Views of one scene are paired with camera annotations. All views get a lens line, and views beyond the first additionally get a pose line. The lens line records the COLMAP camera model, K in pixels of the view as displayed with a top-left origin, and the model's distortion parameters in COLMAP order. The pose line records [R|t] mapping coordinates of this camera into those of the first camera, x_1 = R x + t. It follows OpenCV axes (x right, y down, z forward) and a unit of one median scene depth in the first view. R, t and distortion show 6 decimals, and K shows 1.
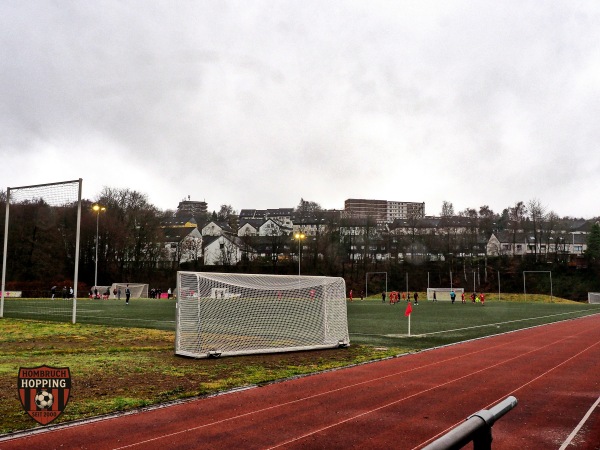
lens RADIAL K [[599.4, 0, 290.2], [0, 599.4, 223.6], [0, 0, 1]] dist [0.002098, 0.000000]
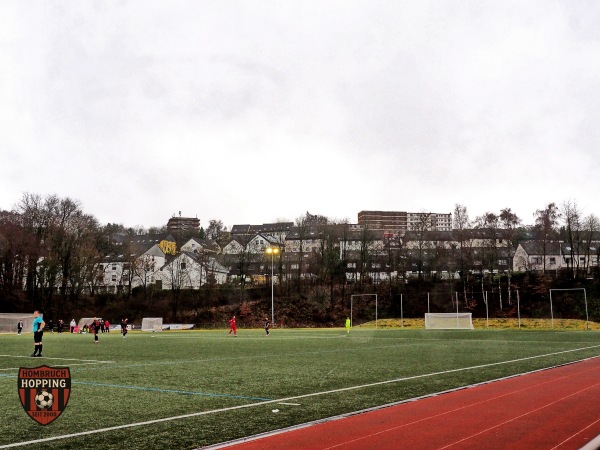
lens RADIAL K [[672.8, 0, 302.2], [0, 672.8, 230.6], [0, 0, 1]] dist [-0.010056, 0.000000]
pose [[0.999723, -0.018441, -0.014639, 0.055732], [0.018143, 0.999630, -0.020249, 0.010573], [0.015007, 0.019977, 0.999688, 0.088985]]
